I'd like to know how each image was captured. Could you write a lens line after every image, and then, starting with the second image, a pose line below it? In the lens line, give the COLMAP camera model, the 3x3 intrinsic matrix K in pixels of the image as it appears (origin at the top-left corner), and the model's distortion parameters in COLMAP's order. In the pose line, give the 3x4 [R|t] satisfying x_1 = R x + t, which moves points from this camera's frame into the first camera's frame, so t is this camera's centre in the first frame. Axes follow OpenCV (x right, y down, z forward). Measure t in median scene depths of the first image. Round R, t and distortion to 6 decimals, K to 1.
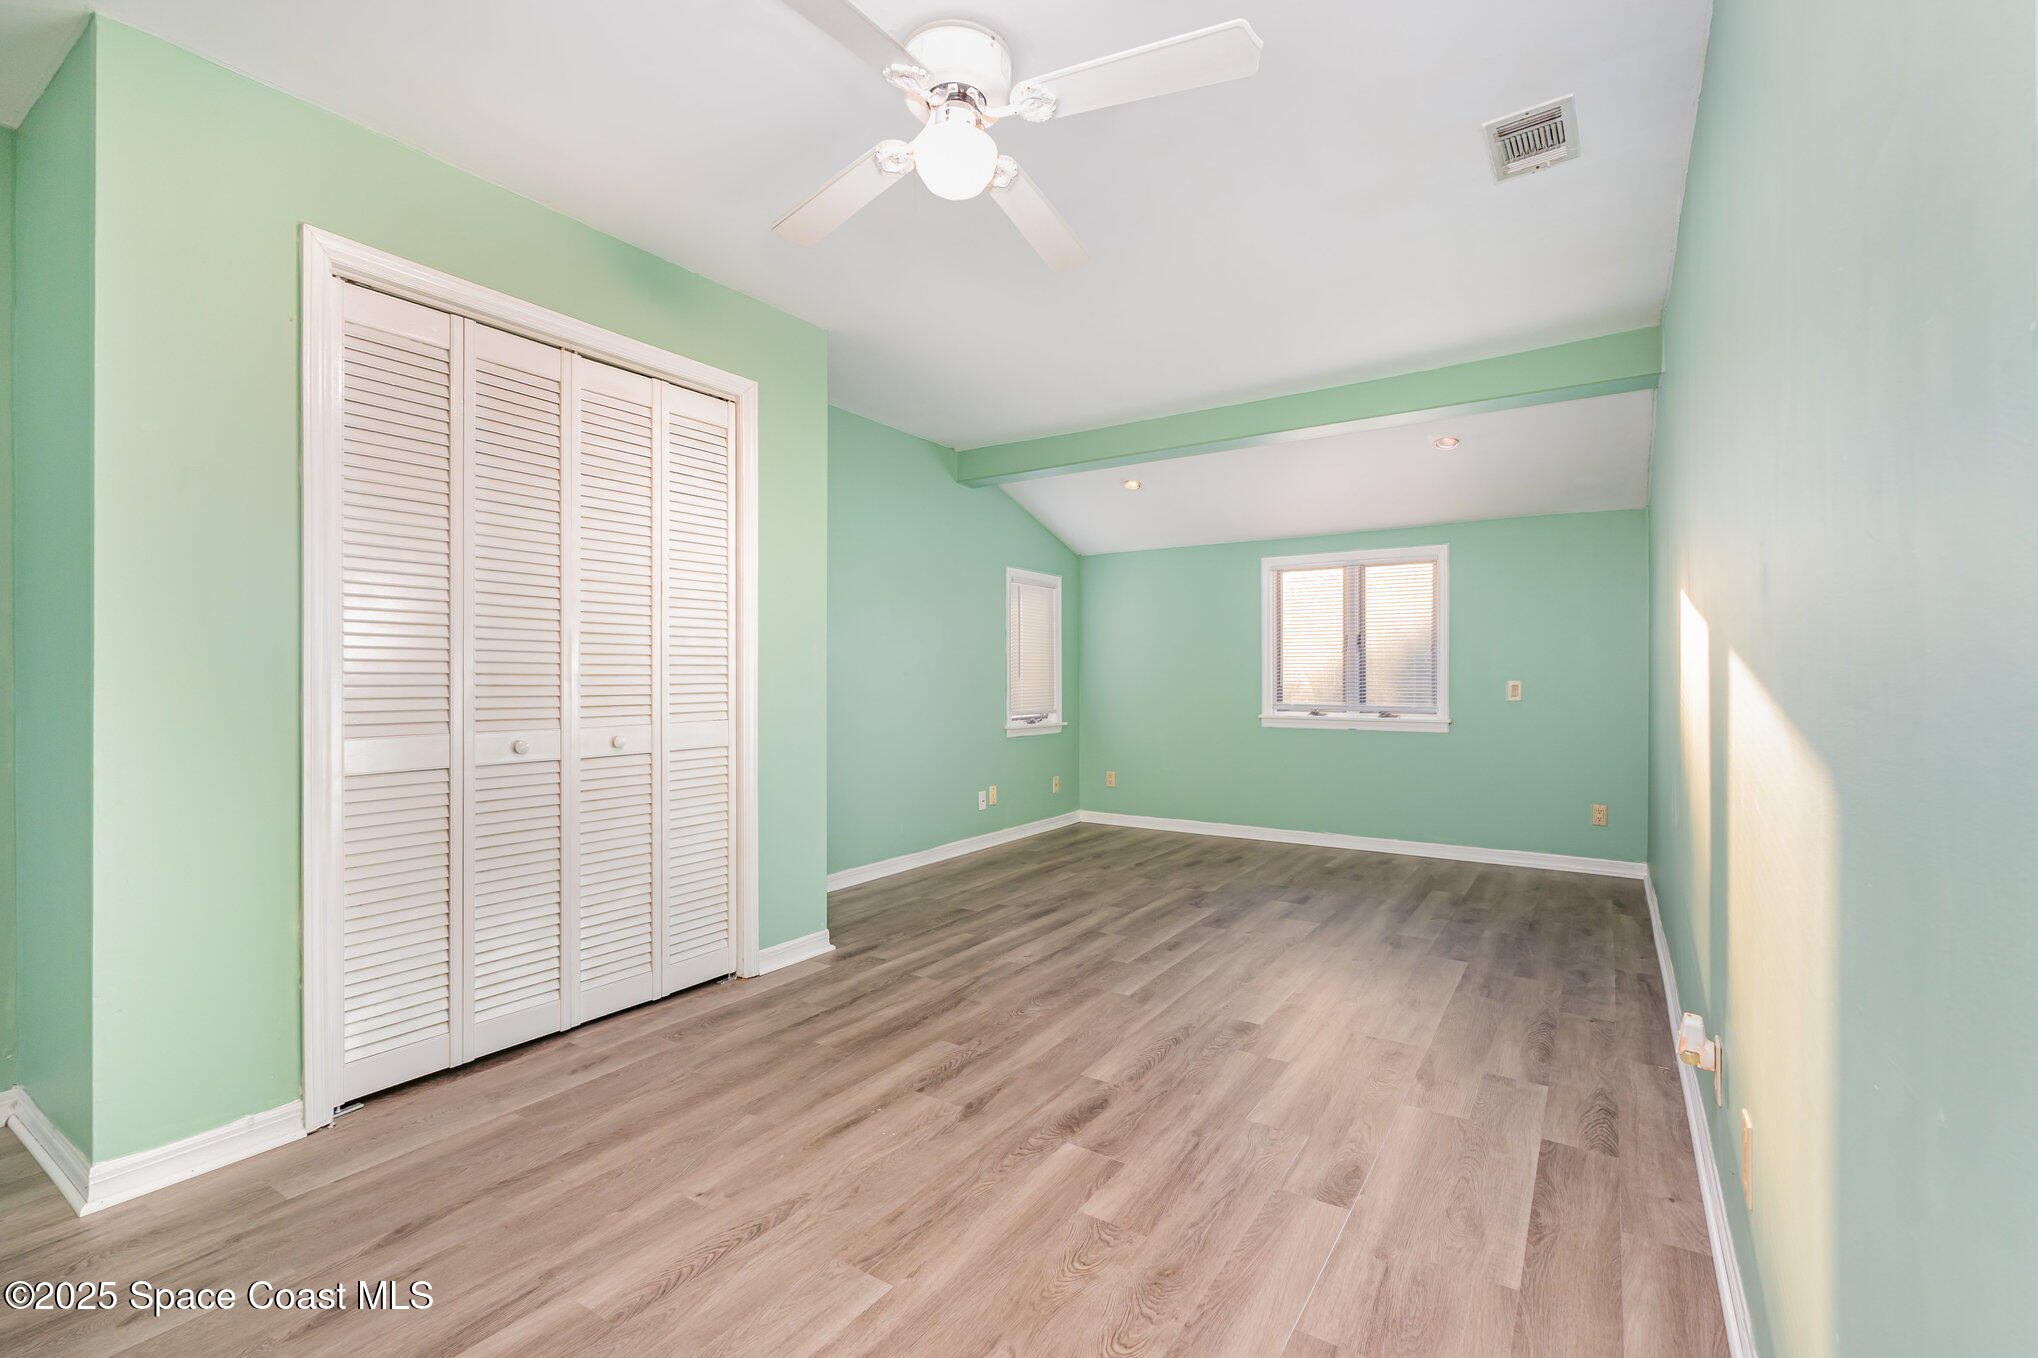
lens RADIAL K [[895.4, 0, 1019.0], [0, 895.4, 680.3], [0, 0, 1]] dist [-0.000796, -0.000042]
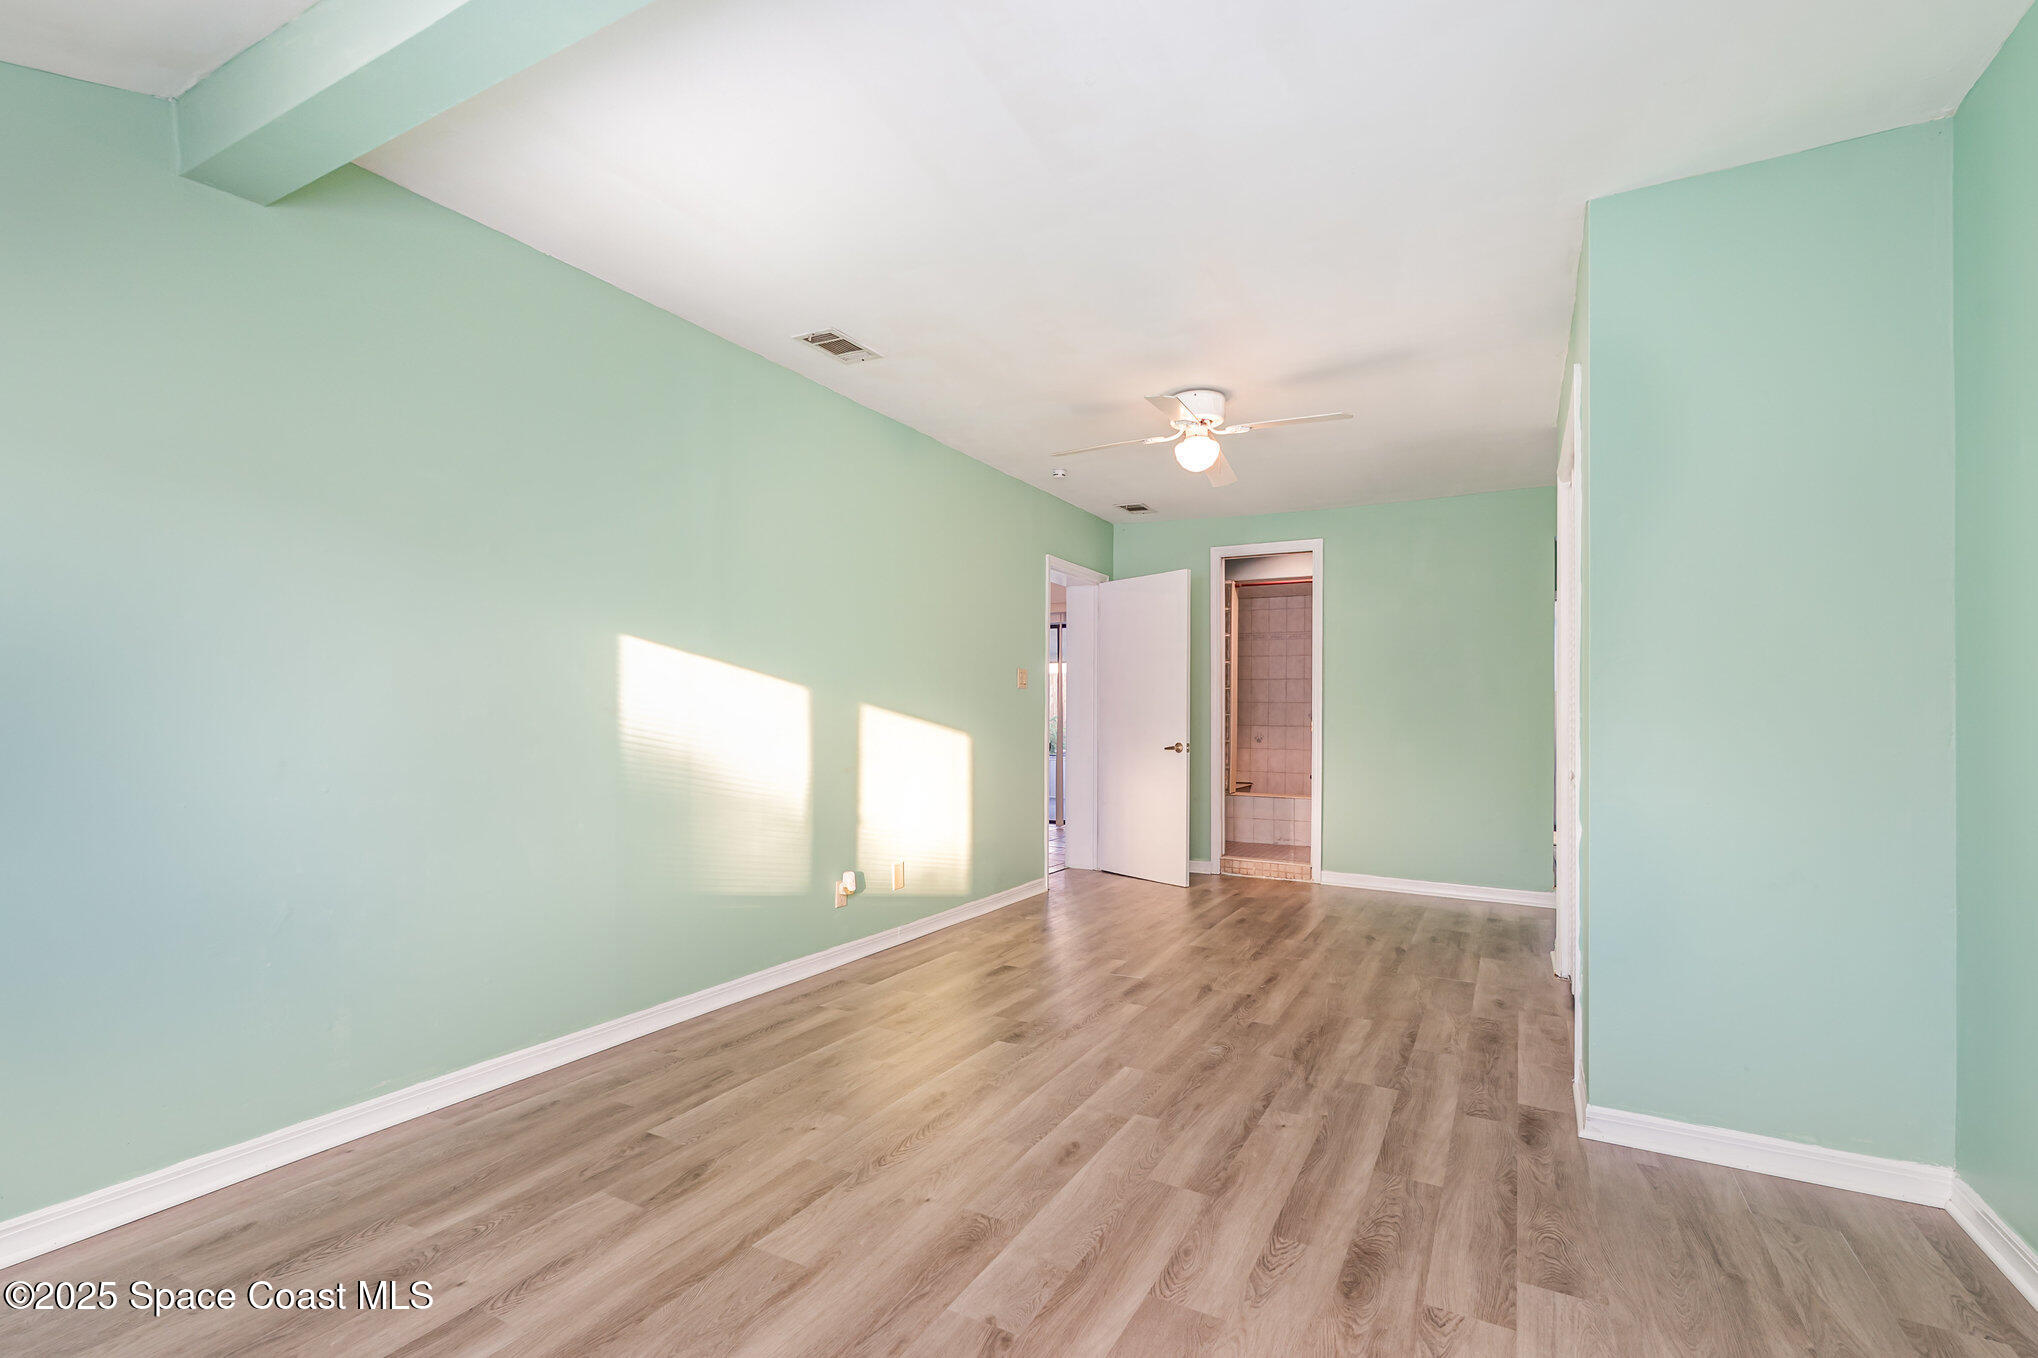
lens RADIAL K [[895.4, 0, 1022.9], [0, 895.4, 690.6], [0, 0, 1]] dist [-0.000796, -0.000042]
pose [[-0.996717, -0.010643, -0.080267, 0.331003], [-0.008779, 0.999684, -0.023546, -0.012121], [0.080492, -0.022764, -0.996495, 2.082526]]
